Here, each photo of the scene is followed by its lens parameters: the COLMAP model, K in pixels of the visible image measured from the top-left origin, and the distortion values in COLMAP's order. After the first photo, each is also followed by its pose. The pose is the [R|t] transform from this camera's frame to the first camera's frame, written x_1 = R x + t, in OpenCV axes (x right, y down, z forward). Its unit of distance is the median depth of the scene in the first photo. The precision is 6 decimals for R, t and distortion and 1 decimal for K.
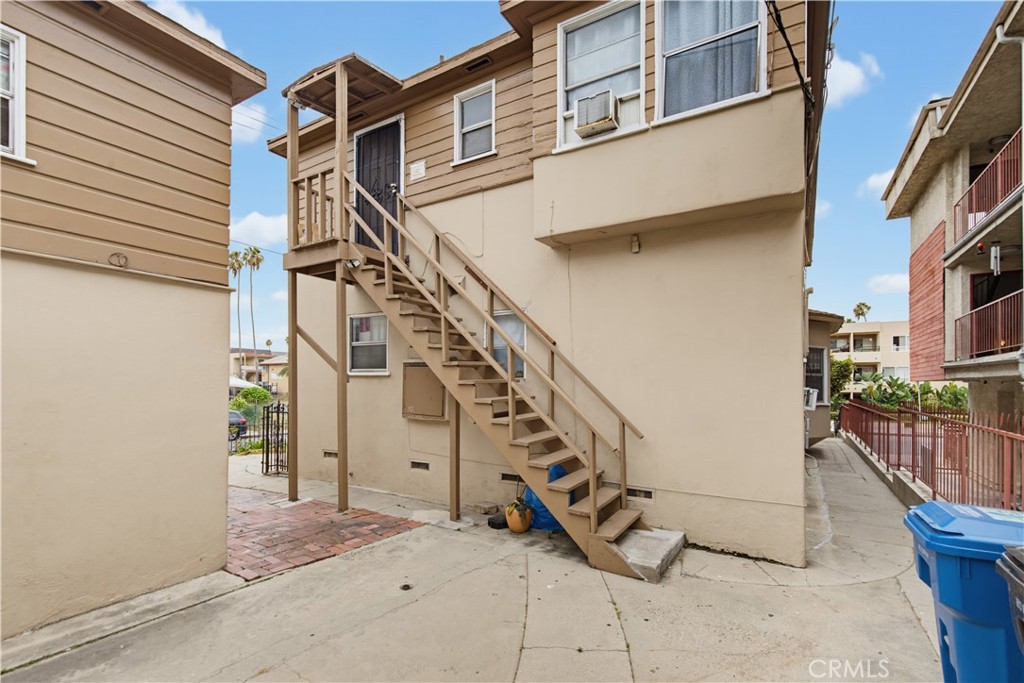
lens RADIAL K [[468.5, 0, 518.4], [0, 468.5, 382.1], [0, 0, 1]] dist [-0.000597, -0.000111]
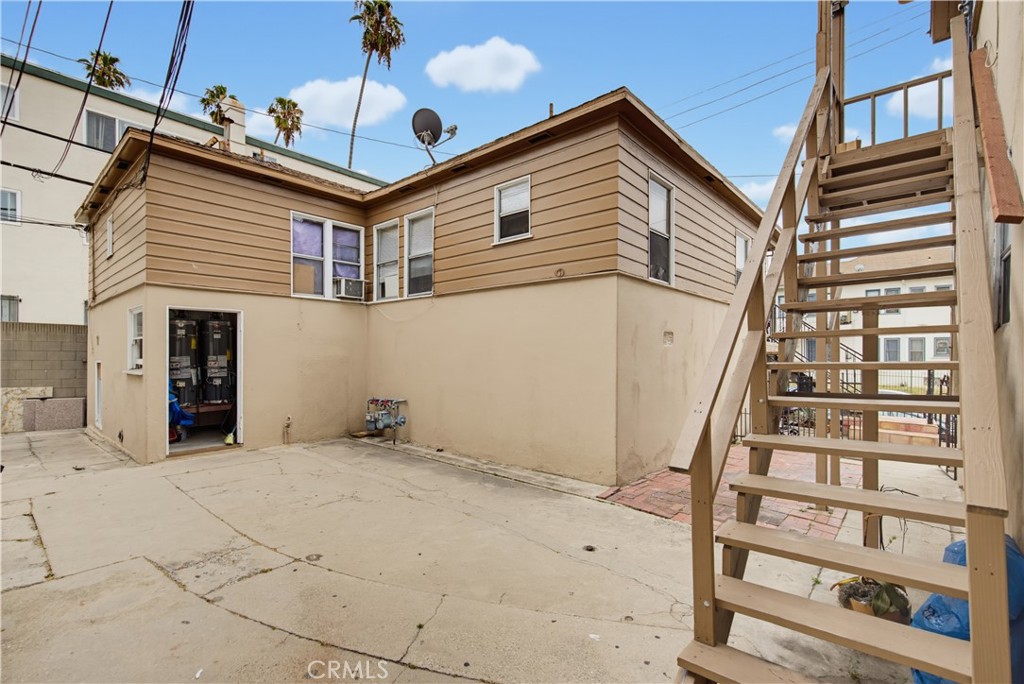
lens RADIAL K [[468.5, 0, 513.8], [0, 468.5, 350.4], [0, 0, 1]] dist [-0.000597, -0.000111]
pose [[-0.173251, -0.013871, -0.984780, 0.796145], [-0.002429, 0.999904, -0.013656, 0.040048], [0.984875, 0.000026, -0.173268, 1.066591]]
